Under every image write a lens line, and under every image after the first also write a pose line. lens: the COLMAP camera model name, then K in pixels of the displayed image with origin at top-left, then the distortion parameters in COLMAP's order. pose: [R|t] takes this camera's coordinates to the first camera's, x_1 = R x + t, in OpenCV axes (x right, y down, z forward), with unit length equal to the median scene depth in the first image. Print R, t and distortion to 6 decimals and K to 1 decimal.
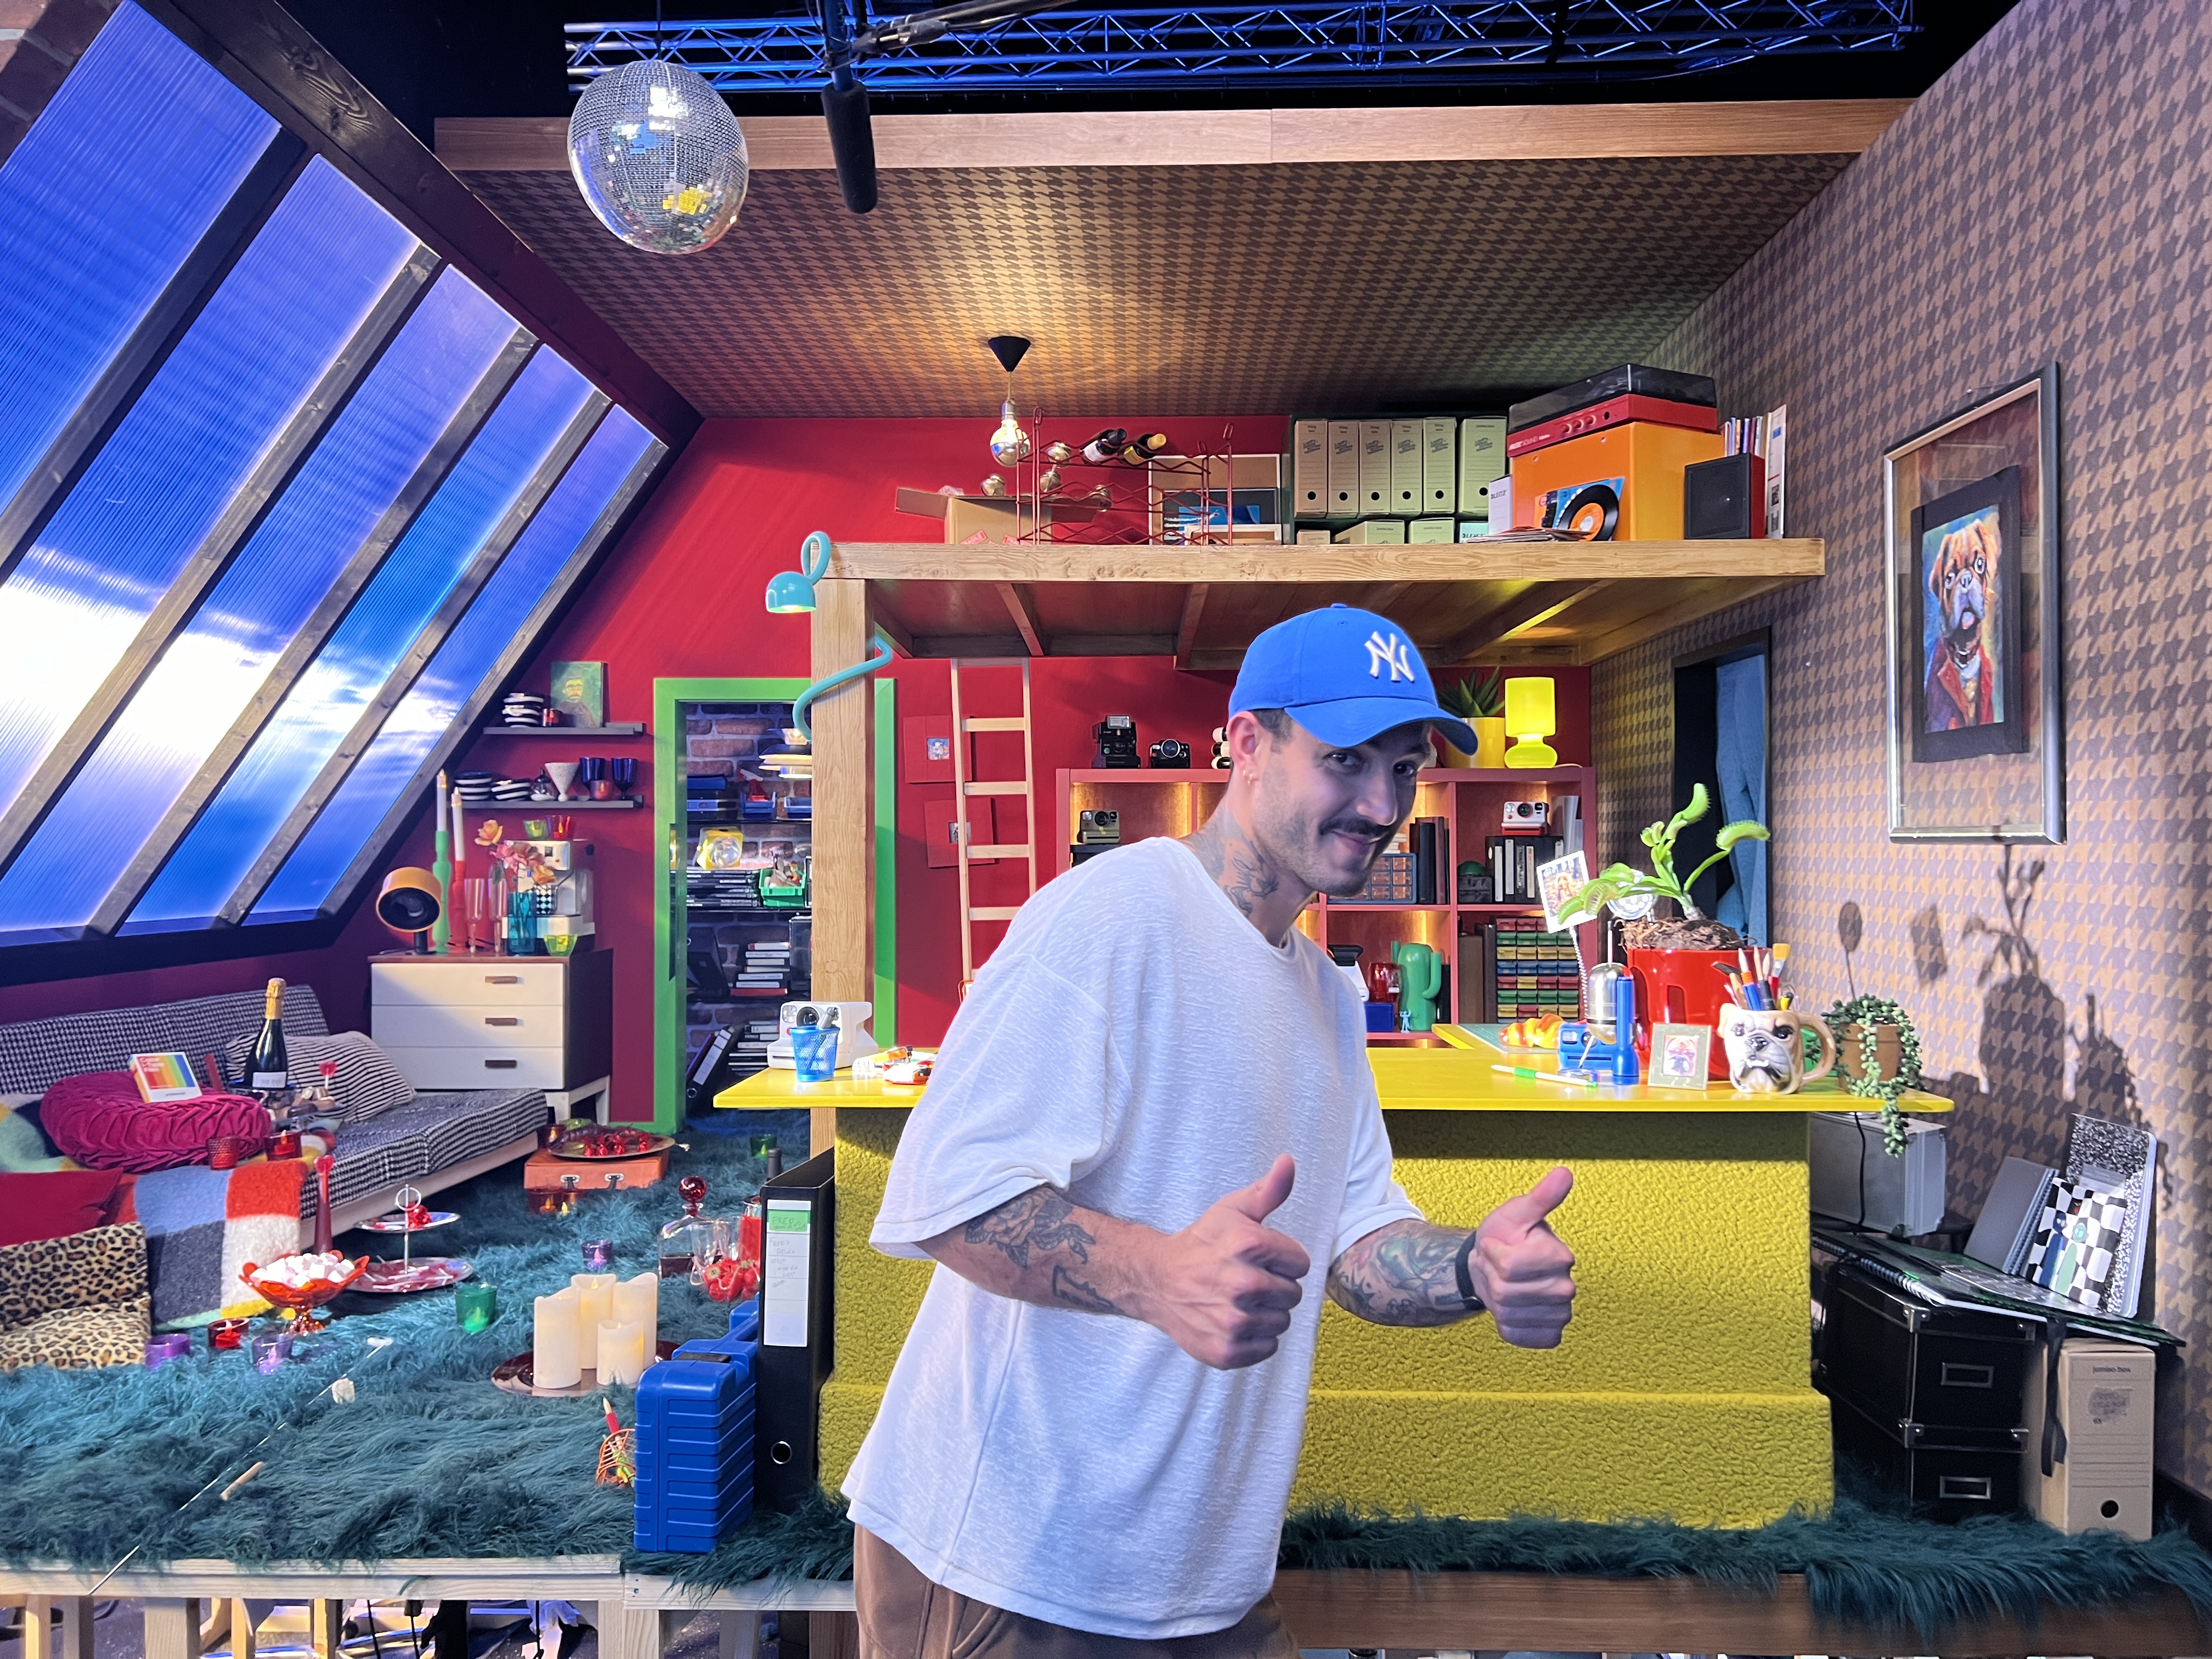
lens RADIAL K [[1656.5, 0, 1100.5], [0, 1656.5, 830.1], [0, 0, 1]] dist [0.013161, -0.000166]
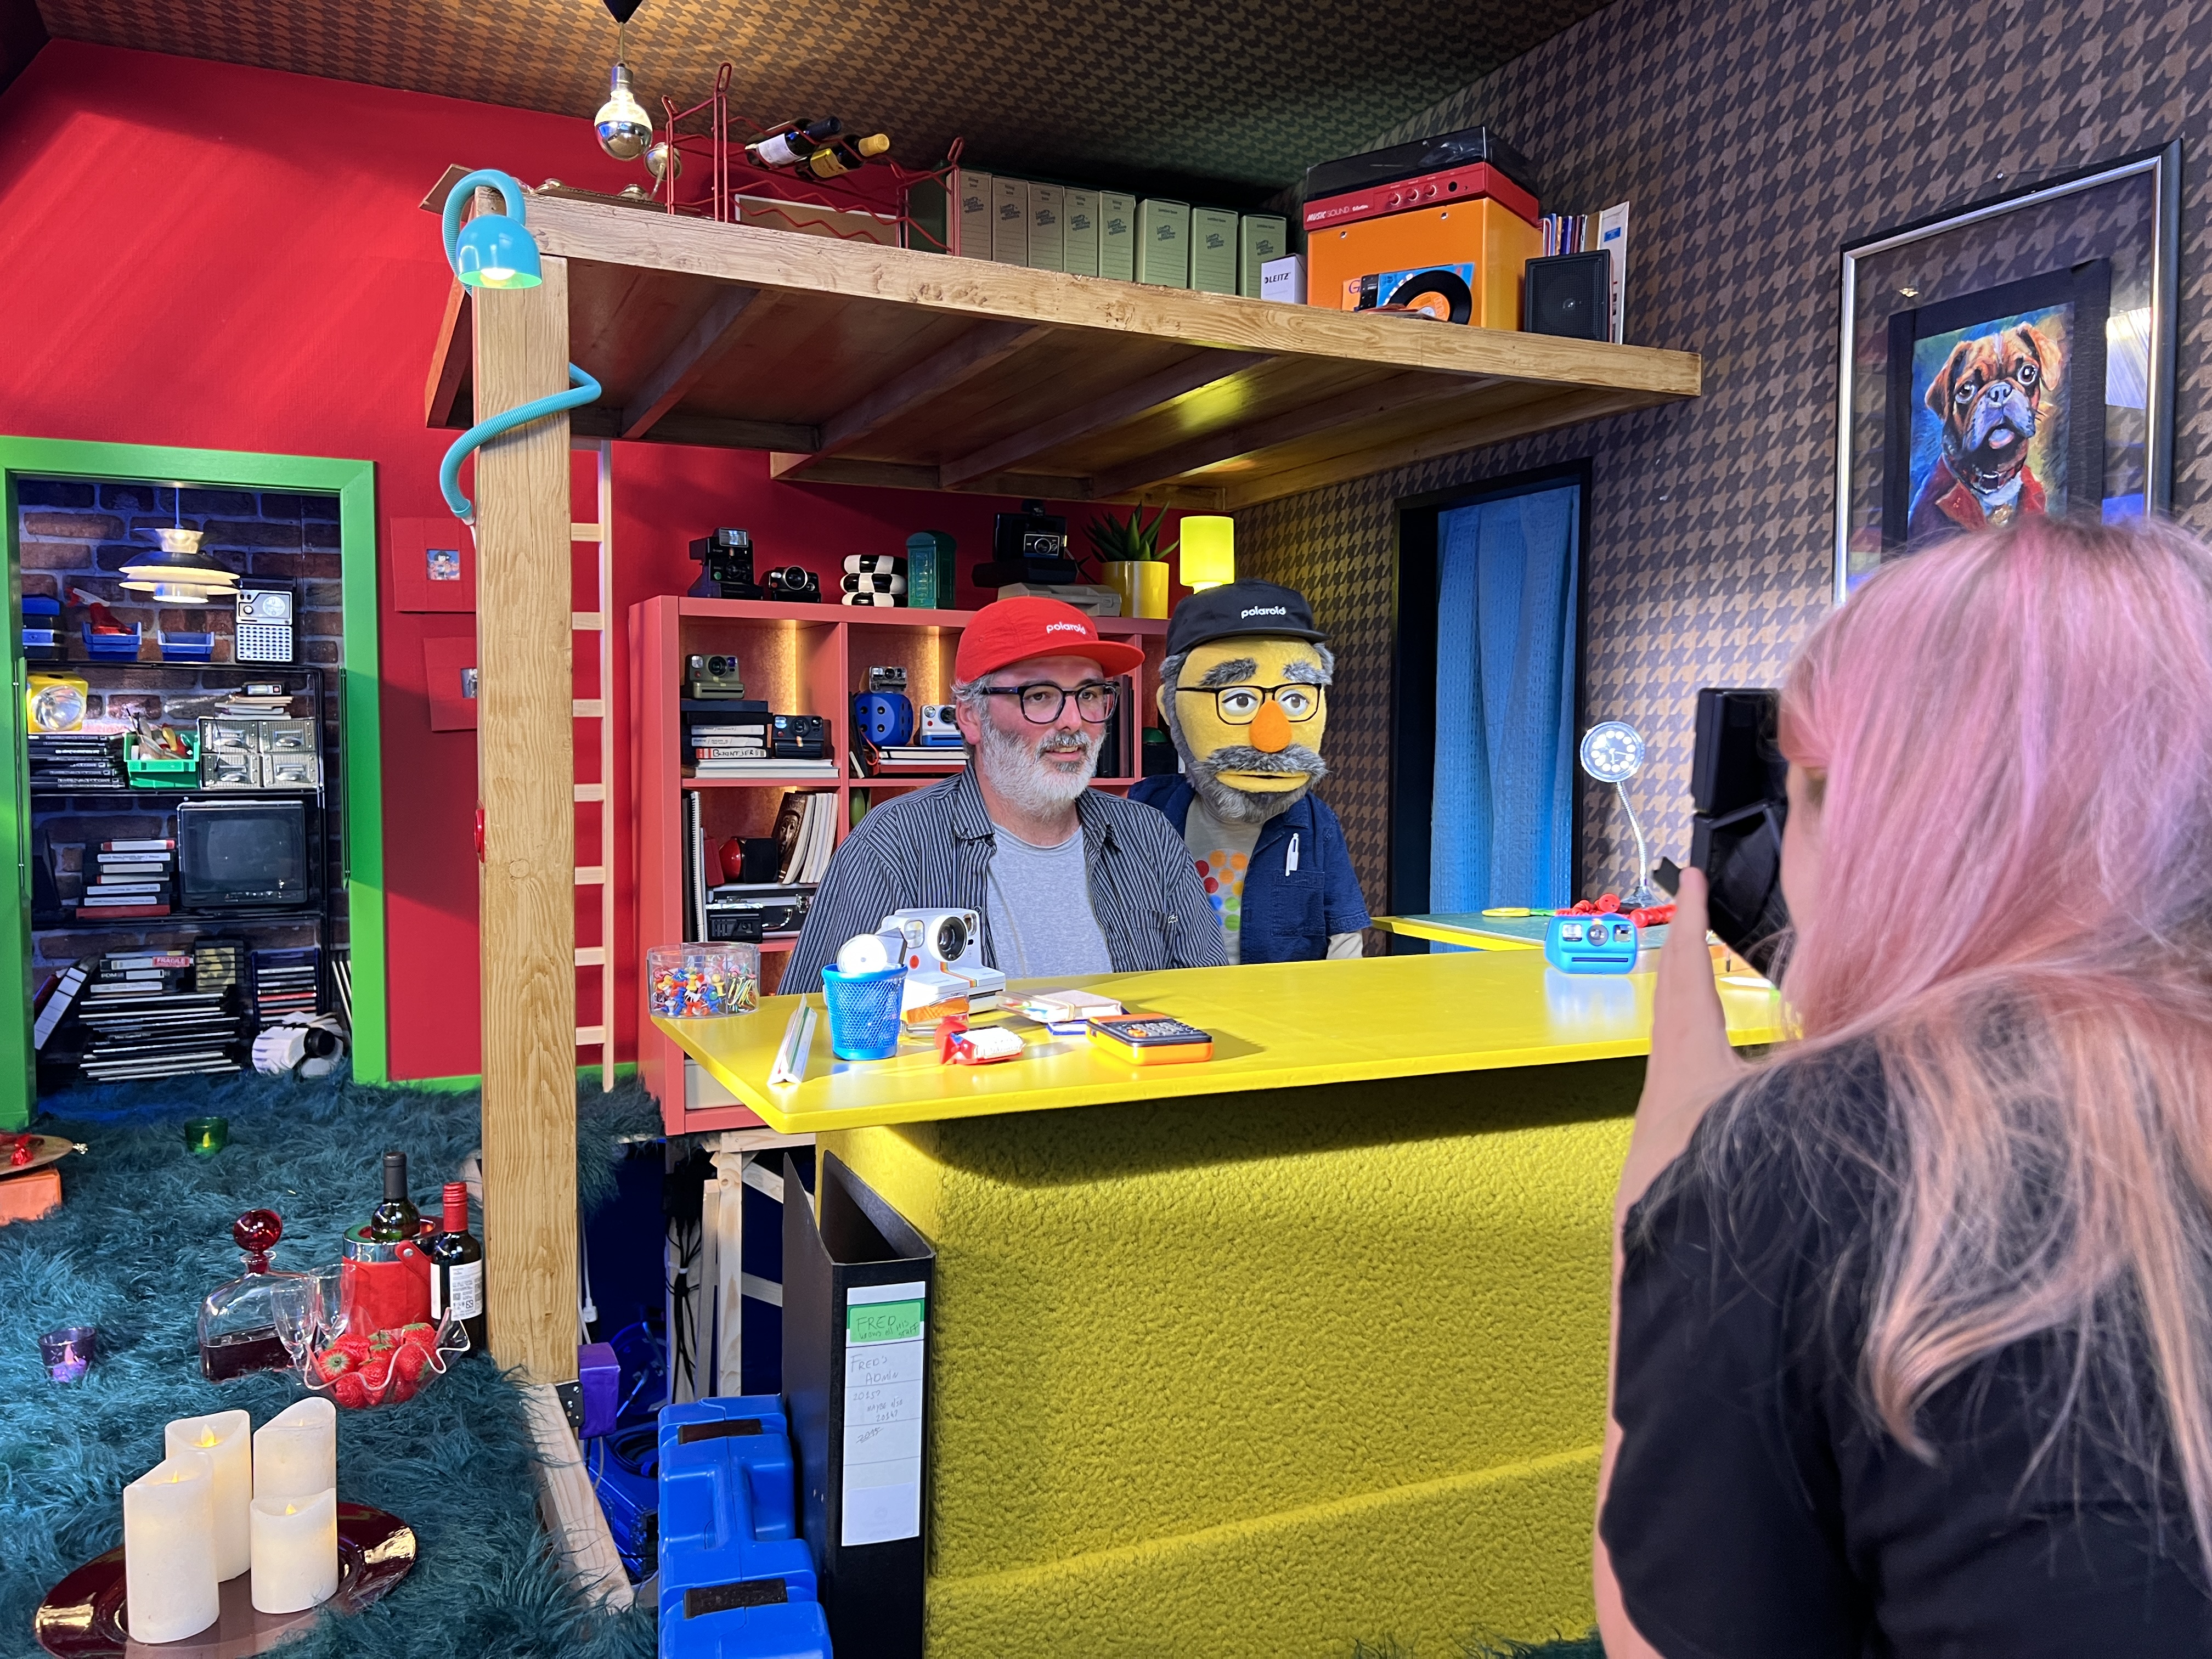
lens RADIAL K [[1656.5, 0, 1108.7], [0, 1656.5, 831.1], [0, 0, 1]] dist [0.013161, -0.000166]
pose [[0.895108, -0.018816, 0.445452, -0.204436], [-0.010952, 0.997880, 0.064157, 0.020866], [-0.445715, -0.062306, 0.893004, 0.272753]]
